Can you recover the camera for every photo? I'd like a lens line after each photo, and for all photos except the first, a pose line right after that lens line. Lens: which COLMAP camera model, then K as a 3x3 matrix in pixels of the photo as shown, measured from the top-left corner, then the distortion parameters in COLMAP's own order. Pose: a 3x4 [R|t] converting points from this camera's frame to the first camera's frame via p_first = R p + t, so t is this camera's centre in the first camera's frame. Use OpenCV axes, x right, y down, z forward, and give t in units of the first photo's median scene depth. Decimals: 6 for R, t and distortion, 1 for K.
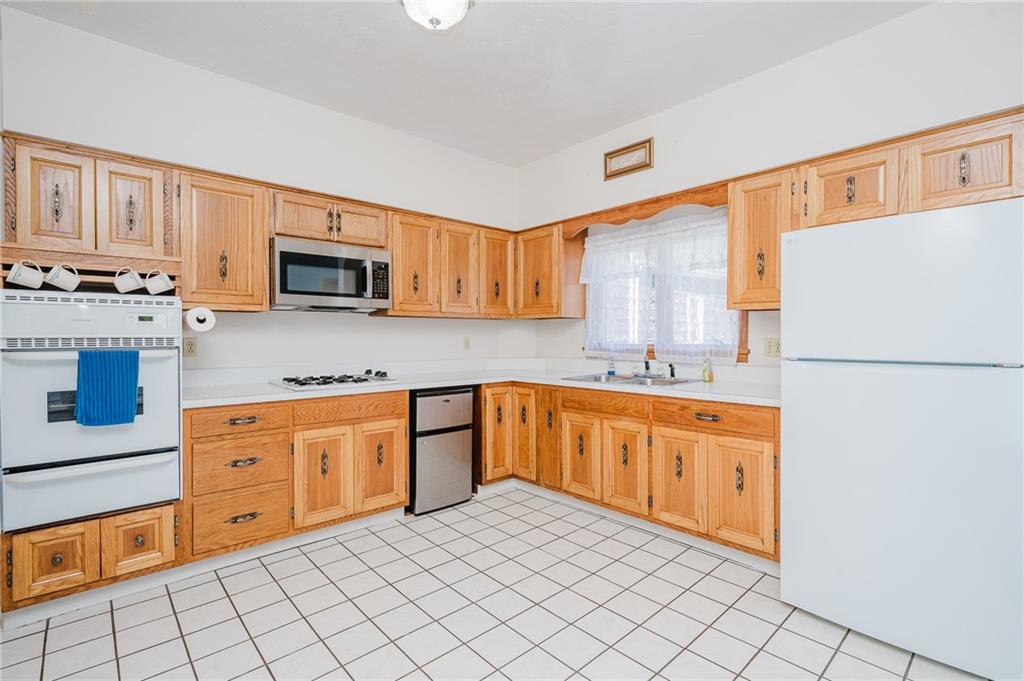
lens RADIAL K [[469.3, 0, 512.0], [0, 469.3, 340.5], [0, 0, 1]] dist [-0.000738, -0.000058]
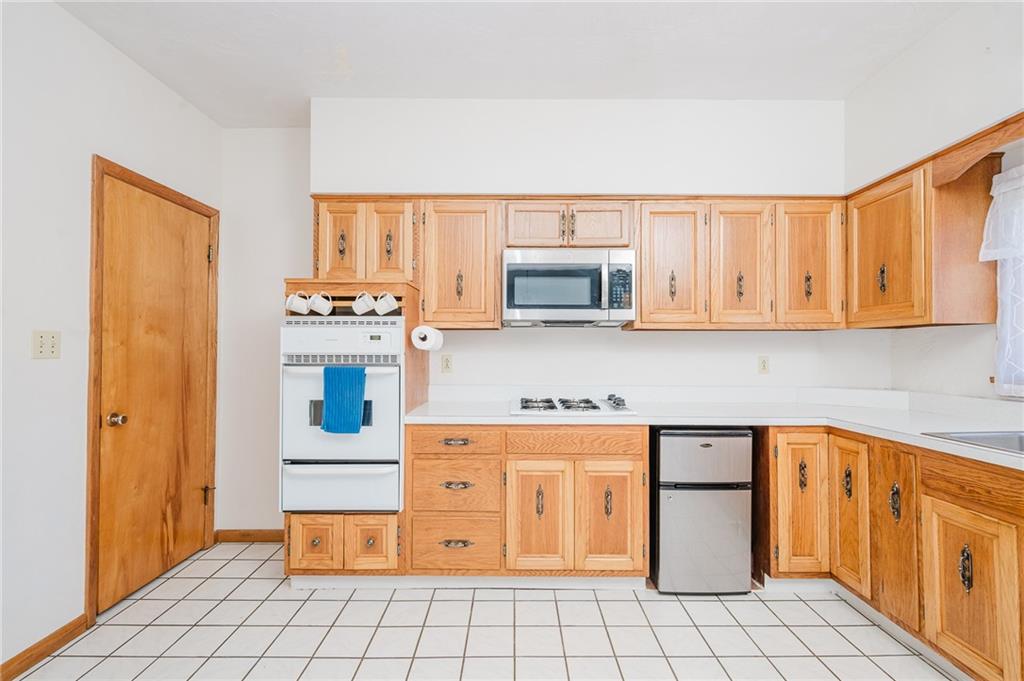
lens RADIAL K [[453.2, 0, 521.2], [0, 453.2, 344.8], [0, 0, 1]] dist [0.000678, 0.000317]
pose [[0.749855, -0.006731, -0.661568, 0.125879], [-0.010362, 0.999706, -0.021917, -0.008198], [0.661521, 0.023290, 0.749565, 0.334273]]
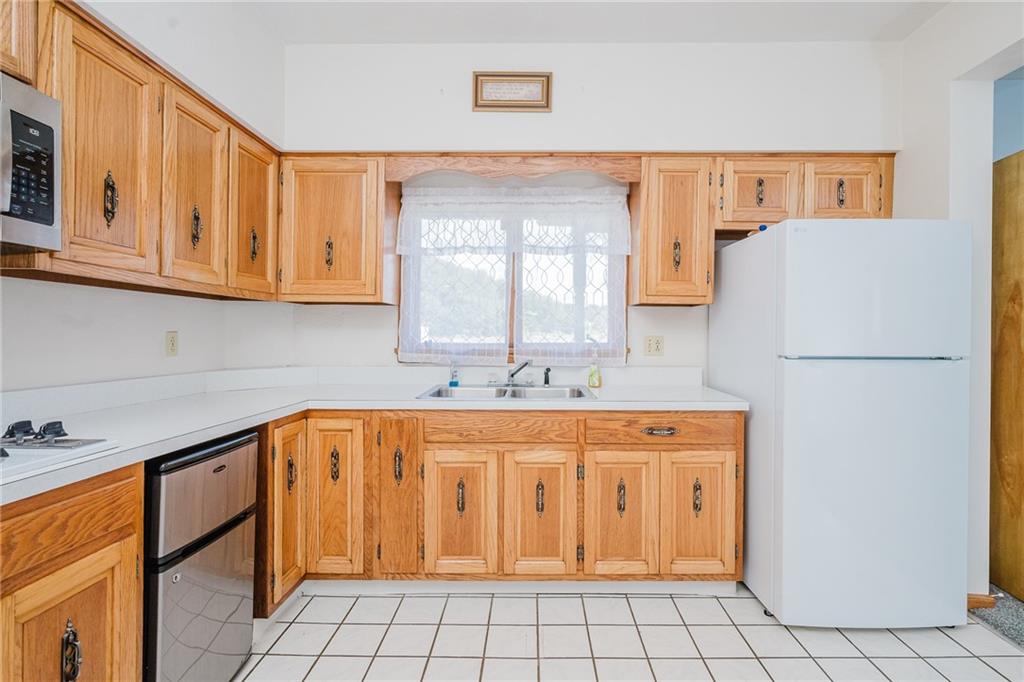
lens RADIAL K [[490.6, 0, 526.5], [0, 490.6, 336.8], [0, 0, 1]] dist [-0.000887, -0.000178]
pose [[0.676677, 0.004919, 0.736264, -0.336652], [0.000039, 0.999977, -0.006717, 0.003307], [-0.736280, 0.004575, 0.676661, 0.526699]]
